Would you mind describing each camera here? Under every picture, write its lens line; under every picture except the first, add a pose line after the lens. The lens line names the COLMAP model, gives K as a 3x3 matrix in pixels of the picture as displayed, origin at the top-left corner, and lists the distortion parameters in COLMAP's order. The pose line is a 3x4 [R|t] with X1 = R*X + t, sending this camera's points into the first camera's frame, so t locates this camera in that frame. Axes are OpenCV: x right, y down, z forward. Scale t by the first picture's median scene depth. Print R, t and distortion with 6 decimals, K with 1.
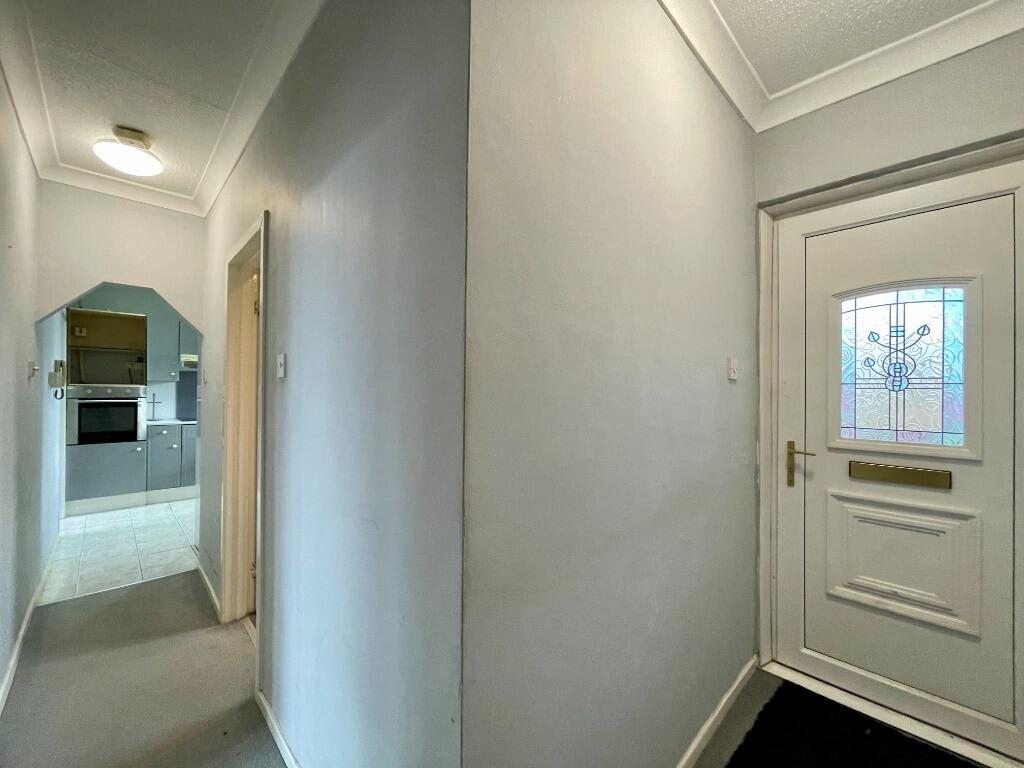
lens RADIAL K [[414.0, 0, 513.6], [0, 414.0, 388.0], [0, 0, 1]] dist [-0.000778, -0.000056]
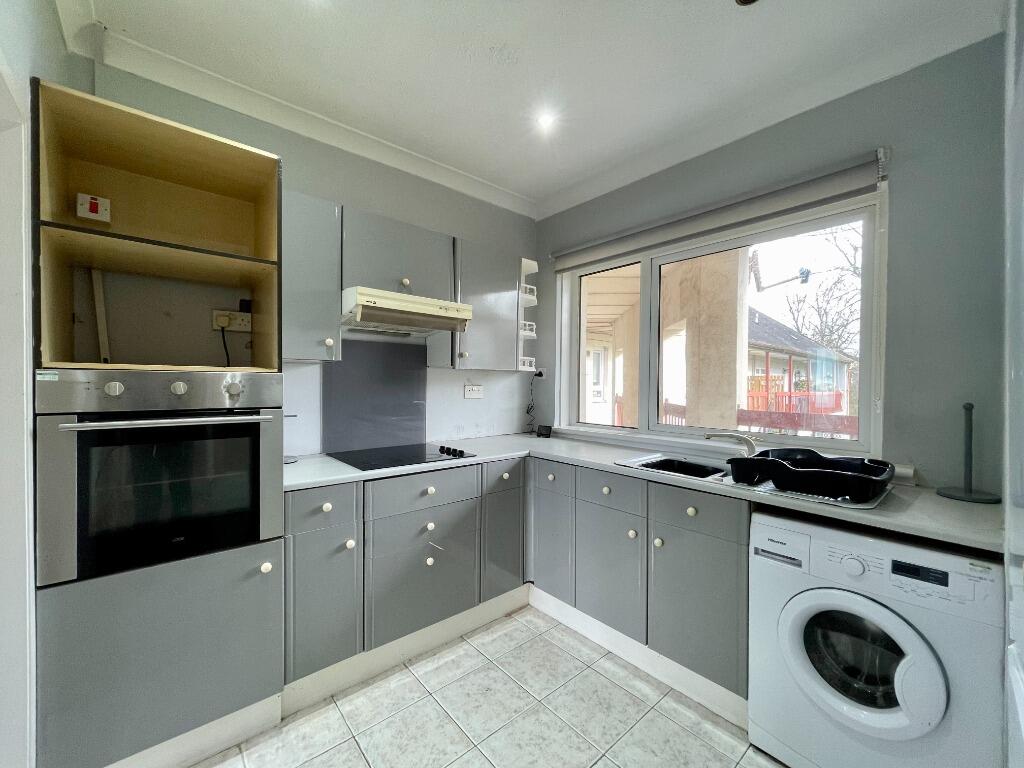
lens RADIAL K [[414.0, 0, 513.6], [0, 414.0, 388.0], [0, 0, 1]] dist [-0.000778, -0.000056]
pose [[0.997990, 0.007390, -0.062940, -0.691945], [-0.006253, 0.999814, 0.018237, 0.000315], [0.063063, -0.017807, 0.997851, 0.691016]]
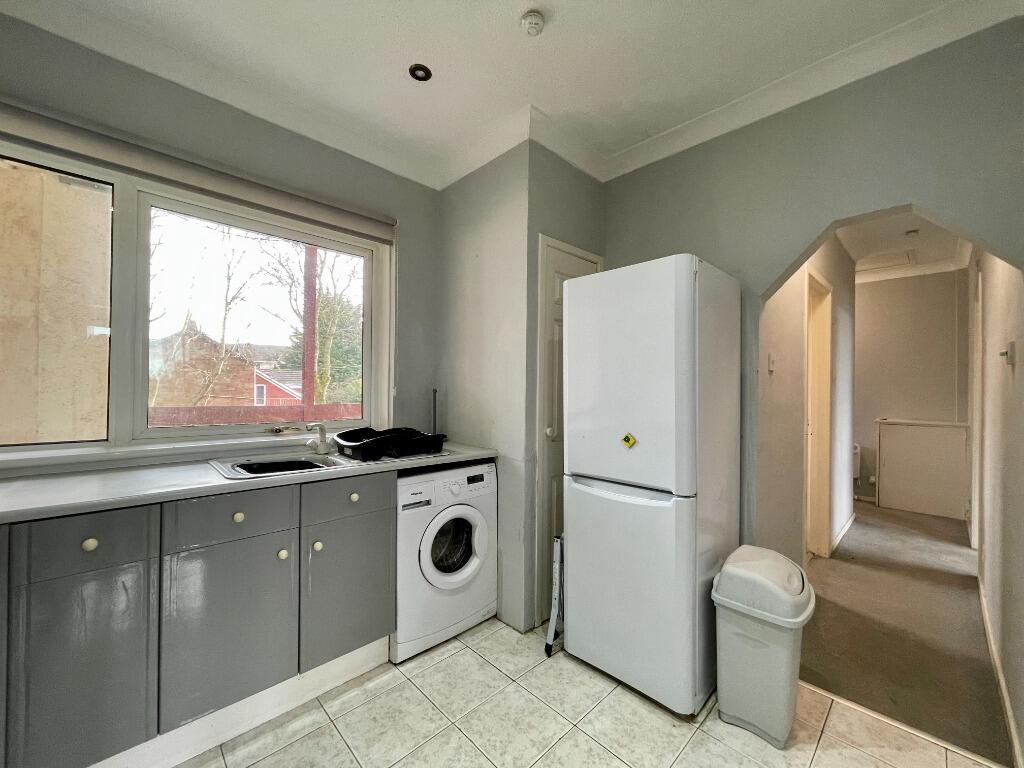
lens RADIAL K [[414.0, 0, 513.6], [0, 414.0, 388.0], [0, 0, 1]] dist [-0.000778, -0.000056]
pose [[0.001780, -0.001552, 0.999997, -1.122809], [-0.019676, 0.999805, 0.001587, 0.020081], [-0.999805, -0.019679, 0.001749, 1.094488]]
